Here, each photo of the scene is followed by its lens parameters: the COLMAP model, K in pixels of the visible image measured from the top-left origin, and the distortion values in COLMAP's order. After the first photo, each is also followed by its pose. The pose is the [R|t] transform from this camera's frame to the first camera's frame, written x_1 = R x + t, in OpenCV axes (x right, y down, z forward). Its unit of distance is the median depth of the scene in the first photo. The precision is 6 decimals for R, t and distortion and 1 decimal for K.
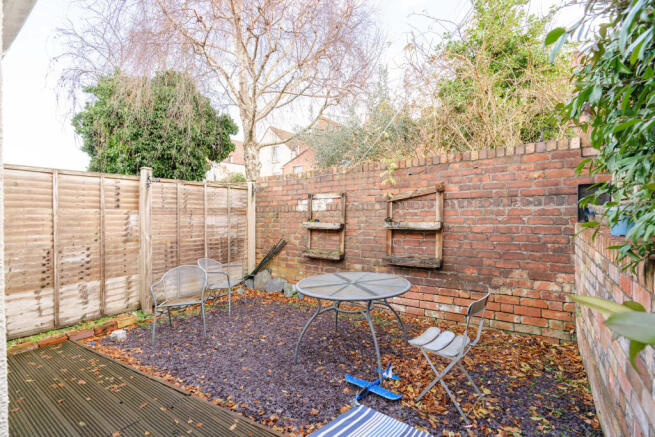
lens RADIAL K [[303.3, 0, 328.0], [0, 303.3, 217.2], [0, 0, 1]] dist [0.005082, 0.000112]
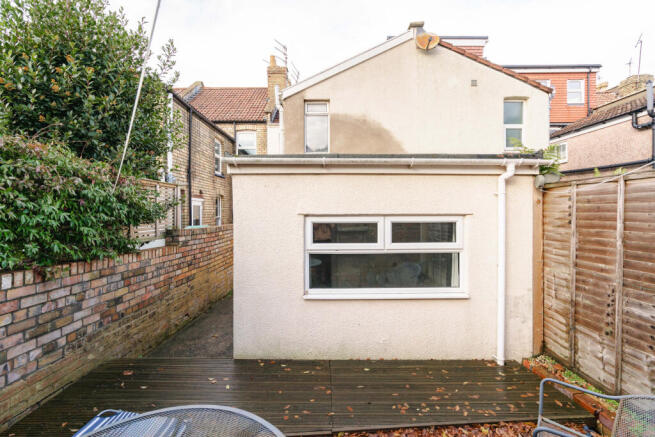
lens RADIAL K [[303.3, 0, 328.8], [0, 303.3, 217.0], [0, 0, 1]] dist [0.005082, 0.000112]
pose [[-0.818912, 0.017722, -0.573645, 0.060386], [0.006807, 0.999753, 0.021168, -0.080986], [0.573878, 0.013430, -0.818830, 1.209949]]
